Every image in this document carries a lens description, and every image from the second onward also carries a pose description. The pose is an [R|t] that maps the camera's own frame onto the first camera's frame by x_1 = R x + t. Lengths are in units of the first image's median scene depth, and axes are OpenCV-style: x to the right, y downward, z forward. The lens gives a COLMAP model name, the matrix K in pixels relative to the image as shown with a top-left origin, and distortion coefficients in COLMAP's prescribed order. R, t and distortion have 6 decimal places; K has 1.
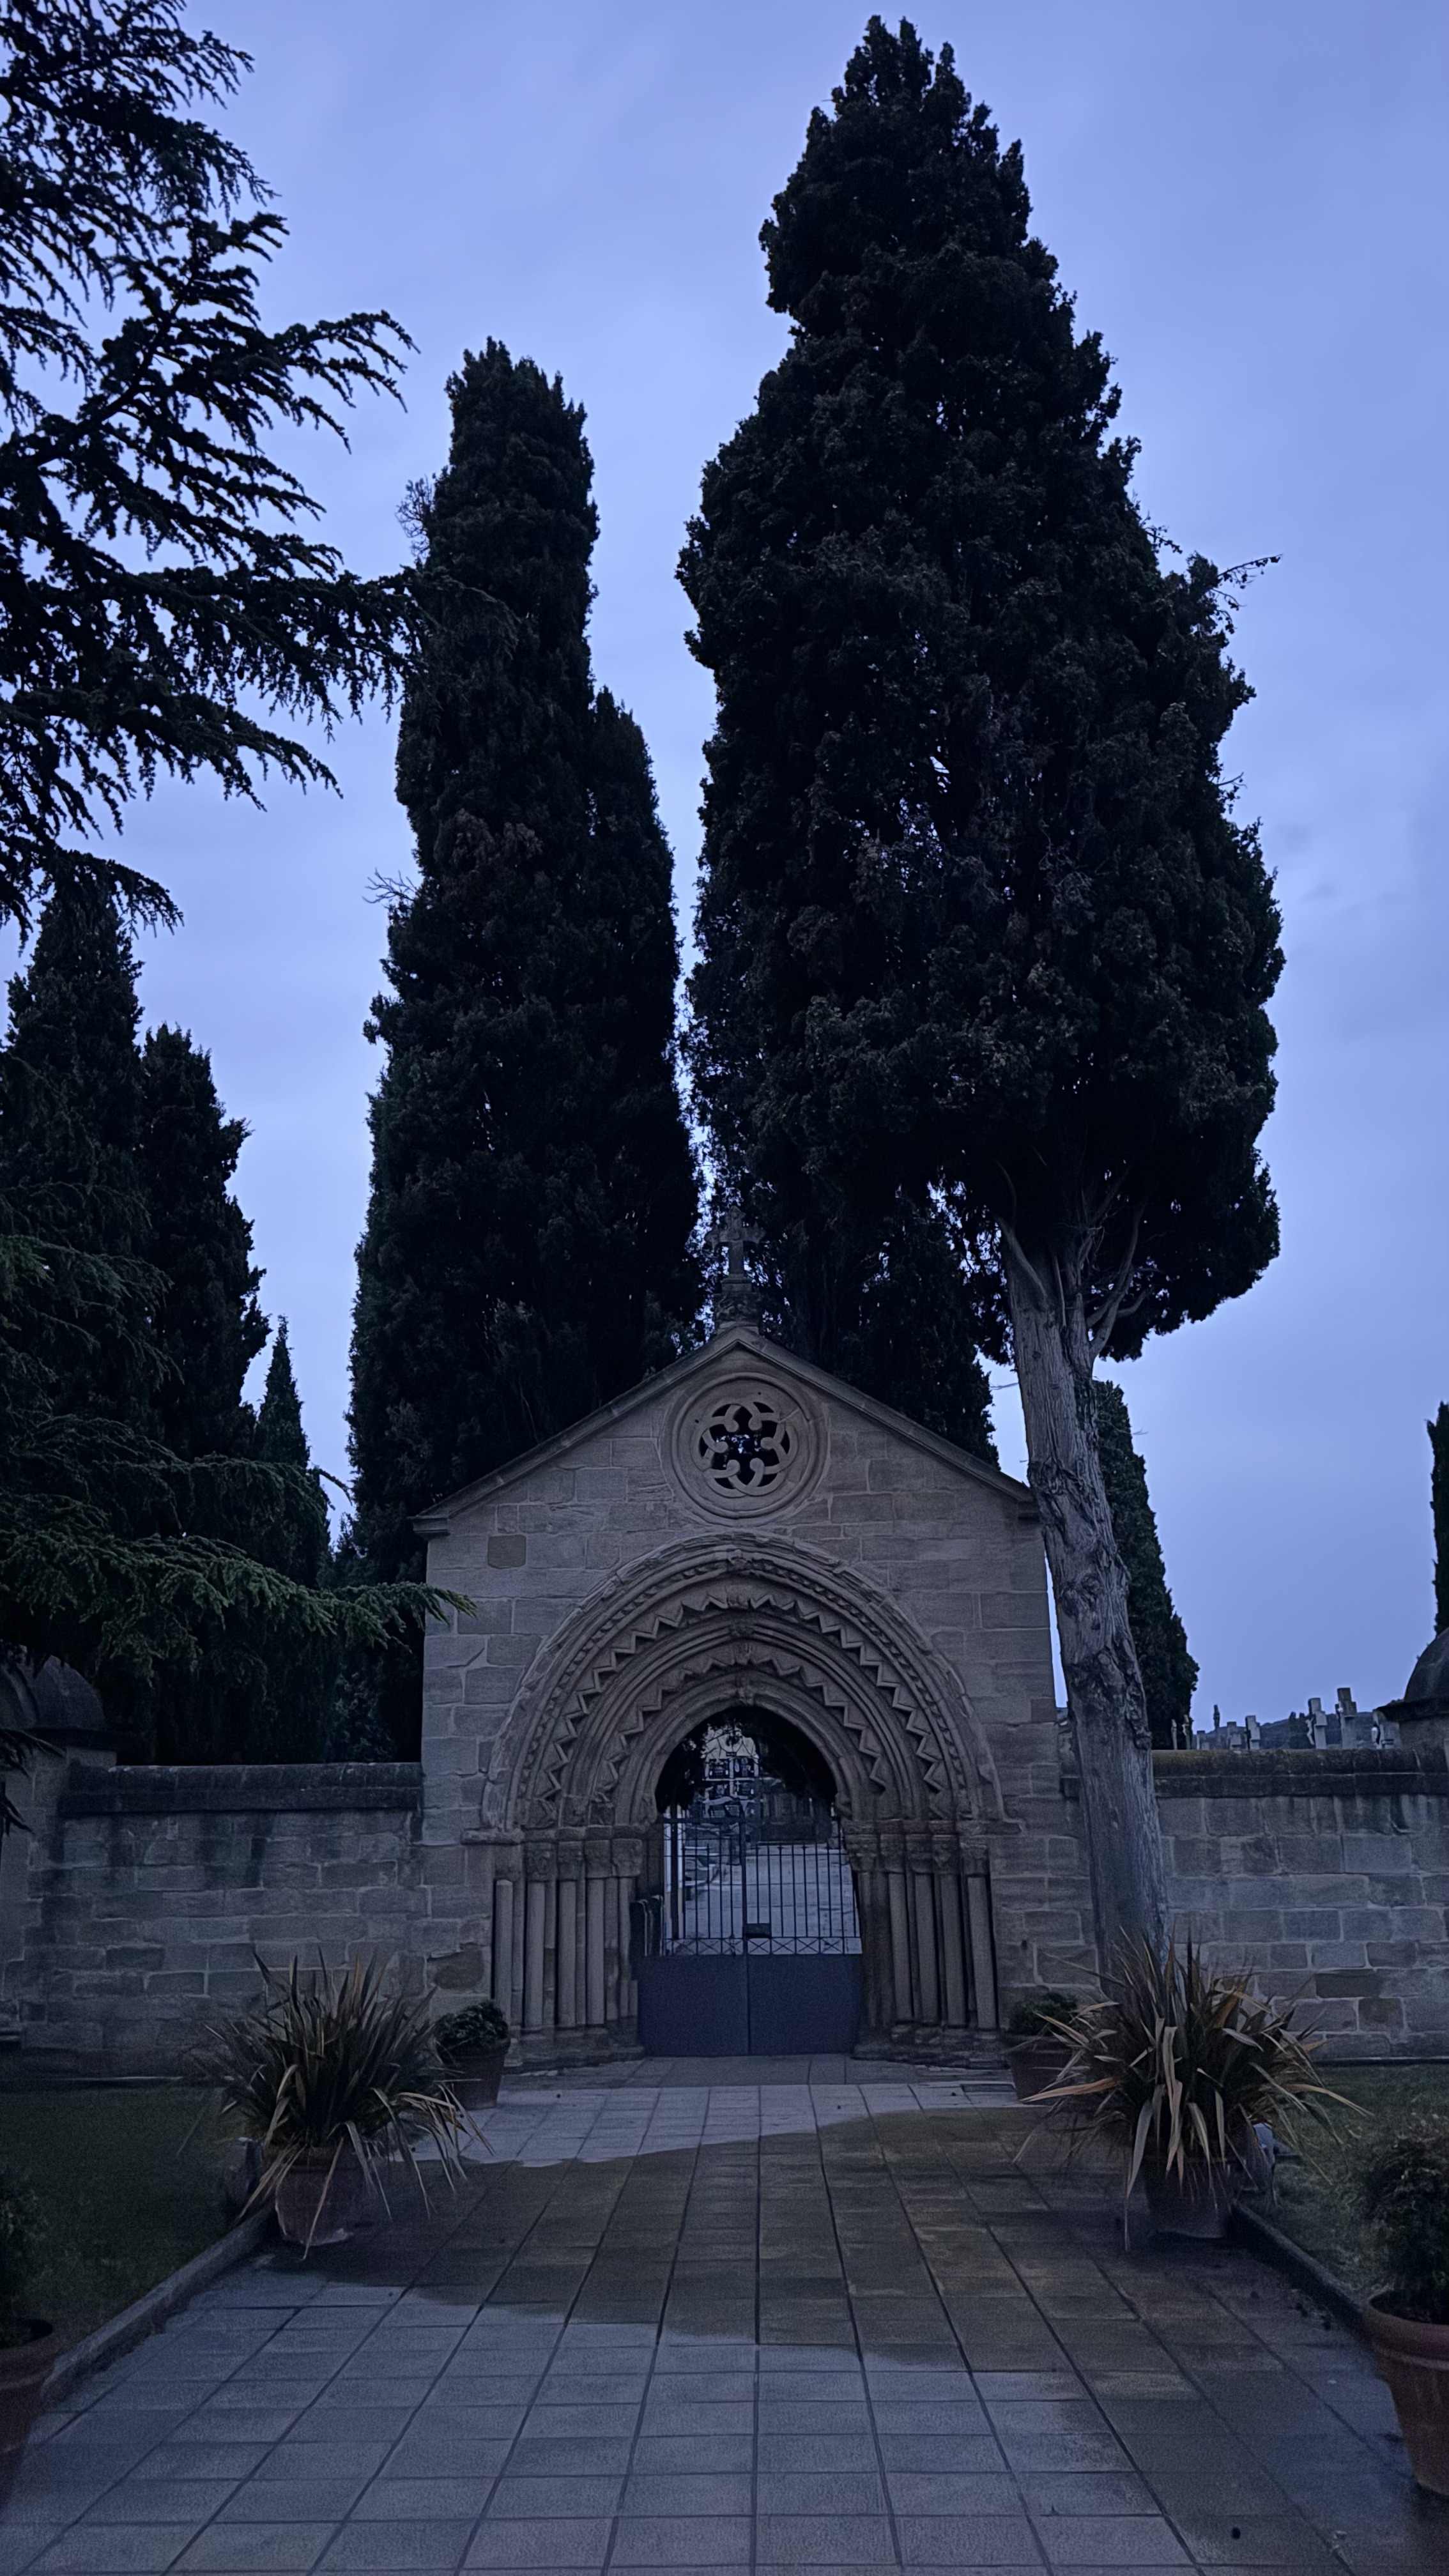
lens RADIAL K [[1800.8, 0, 733.1], [0, 1800.8, 1270.4], [0, 0, 1]] dist [0.155707, -0.308936]
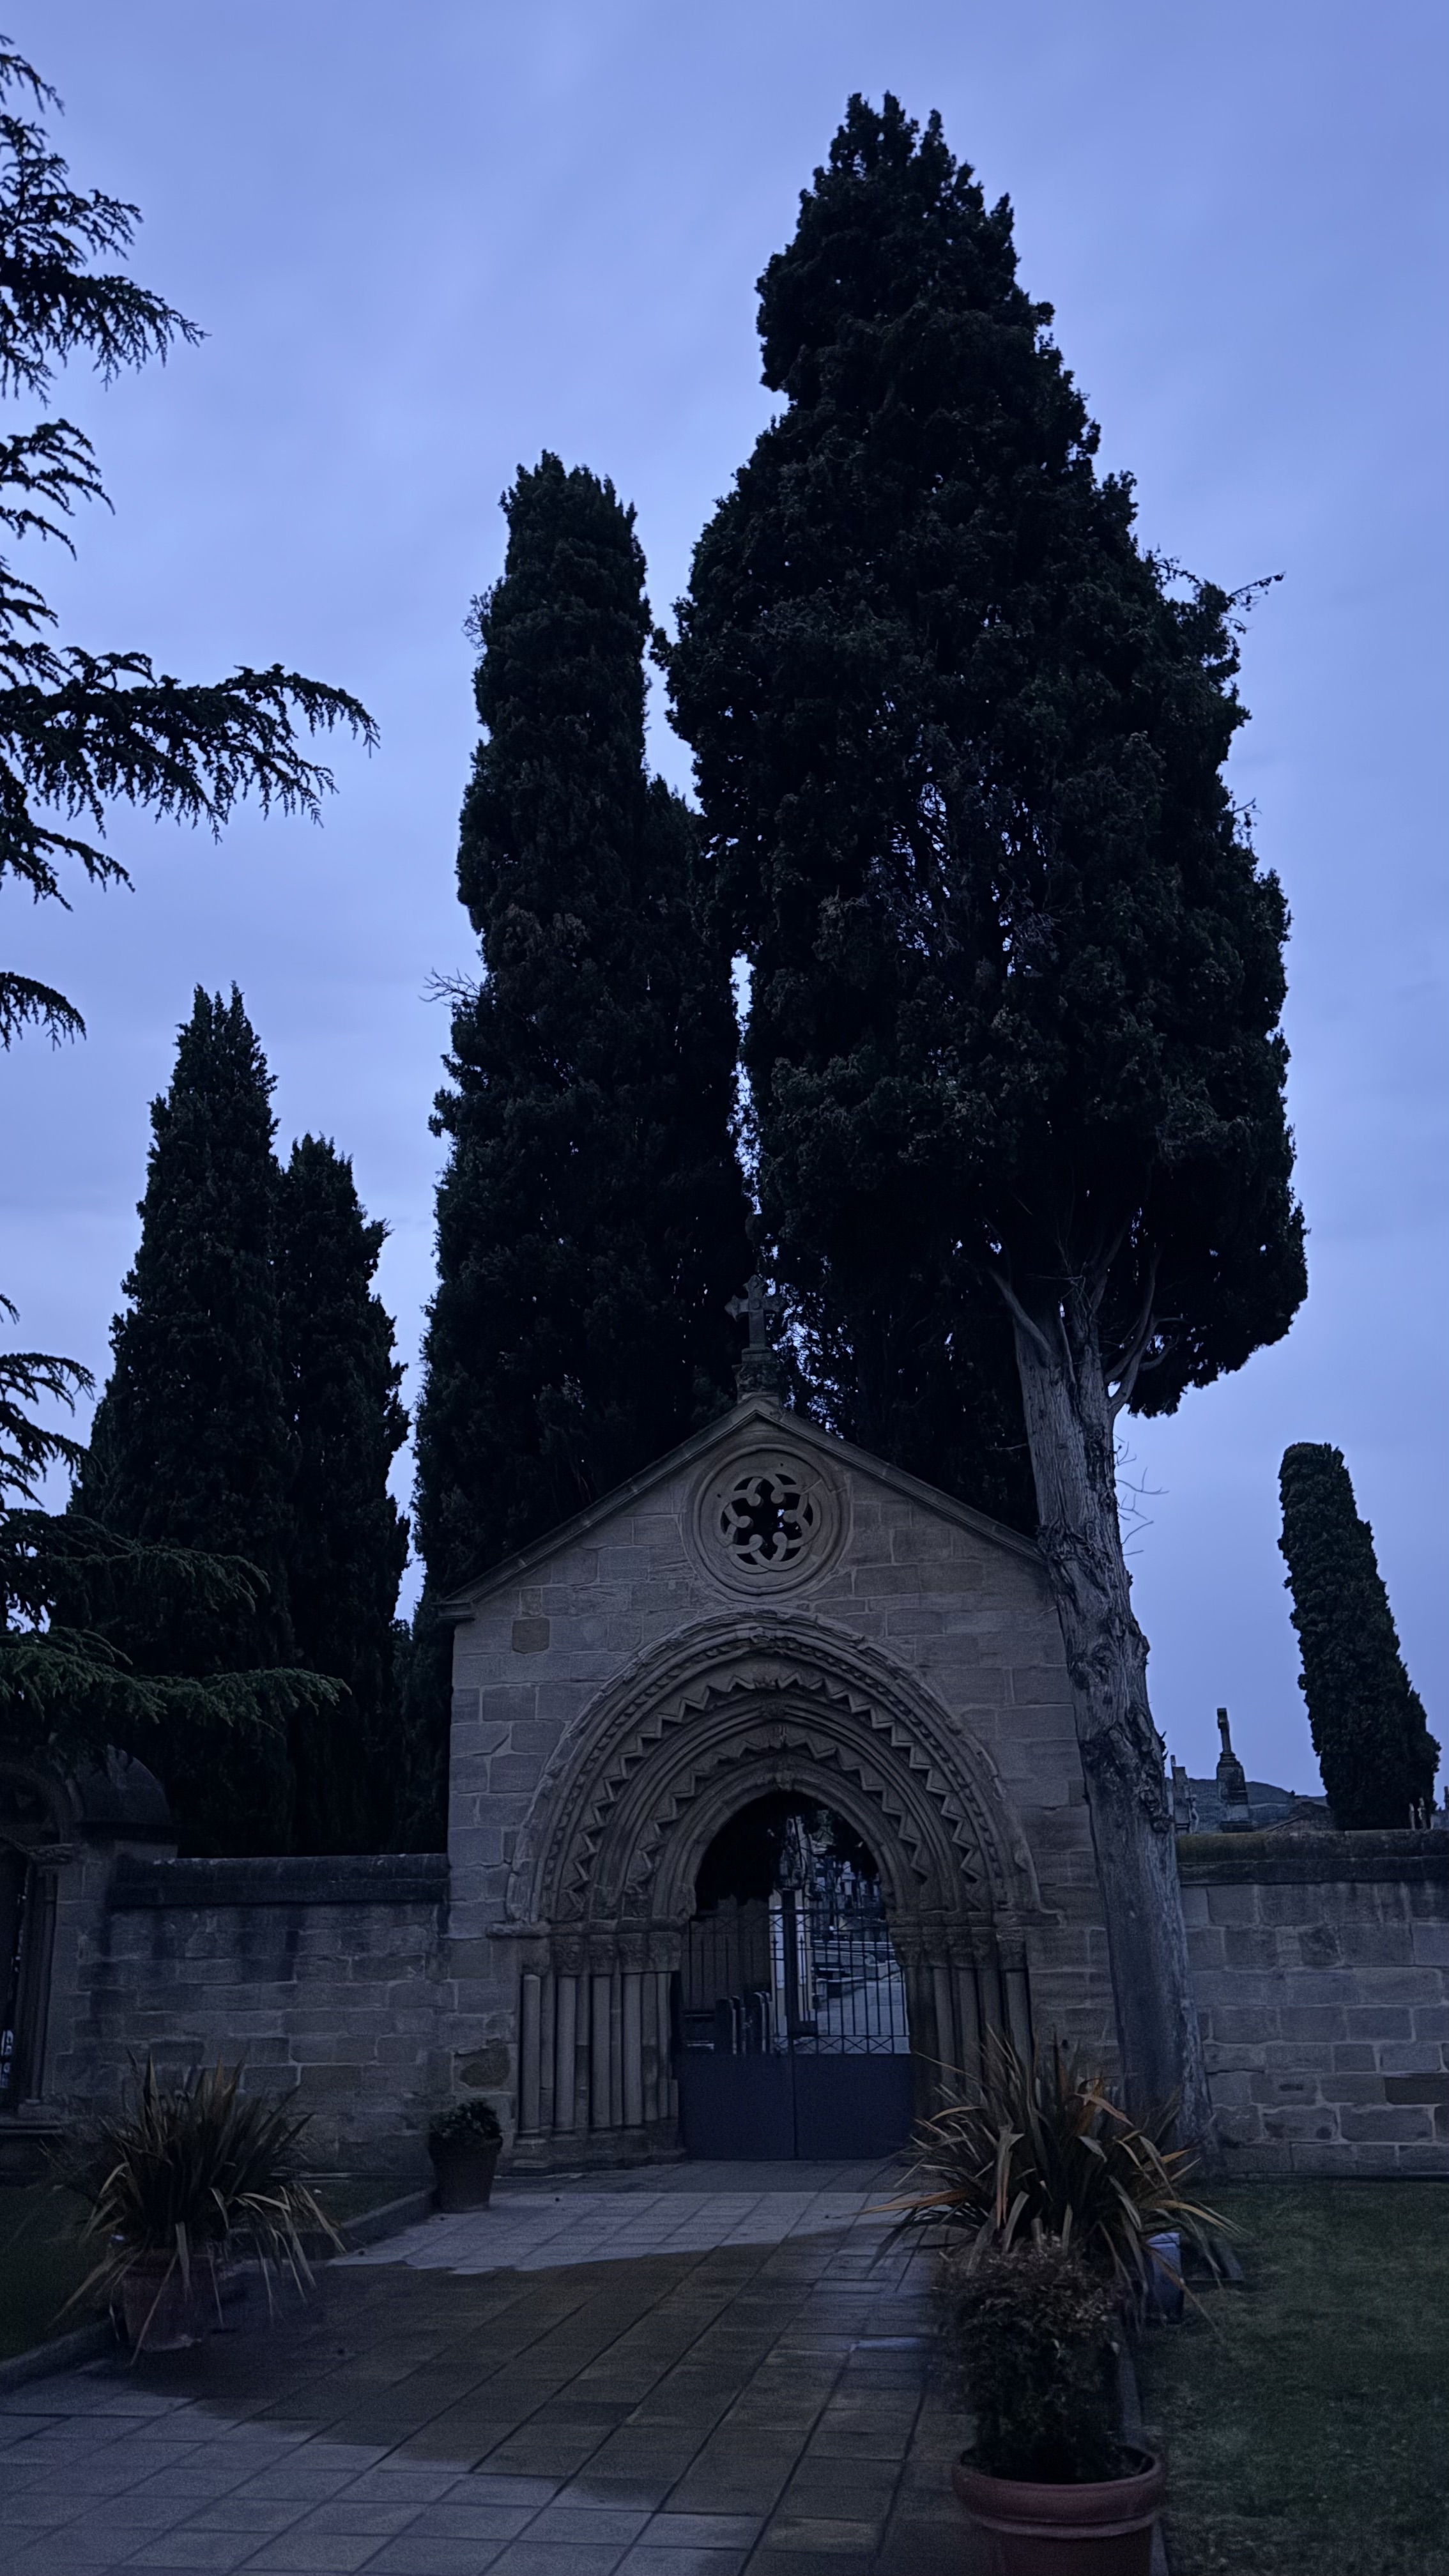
lens RADIAL K [[1795.9, 0, 732.7], [0, 1795.9, 1261.4], [0, 0, 1]] dist [0.192964, -0.429064]
pose [[0.988750, -0.053700, -0.139602, 0.135666], [0.046609, 0.997475, -0.053583, 0.009411], [0.142127, 0.046473, 0.988757, 0.025388]]
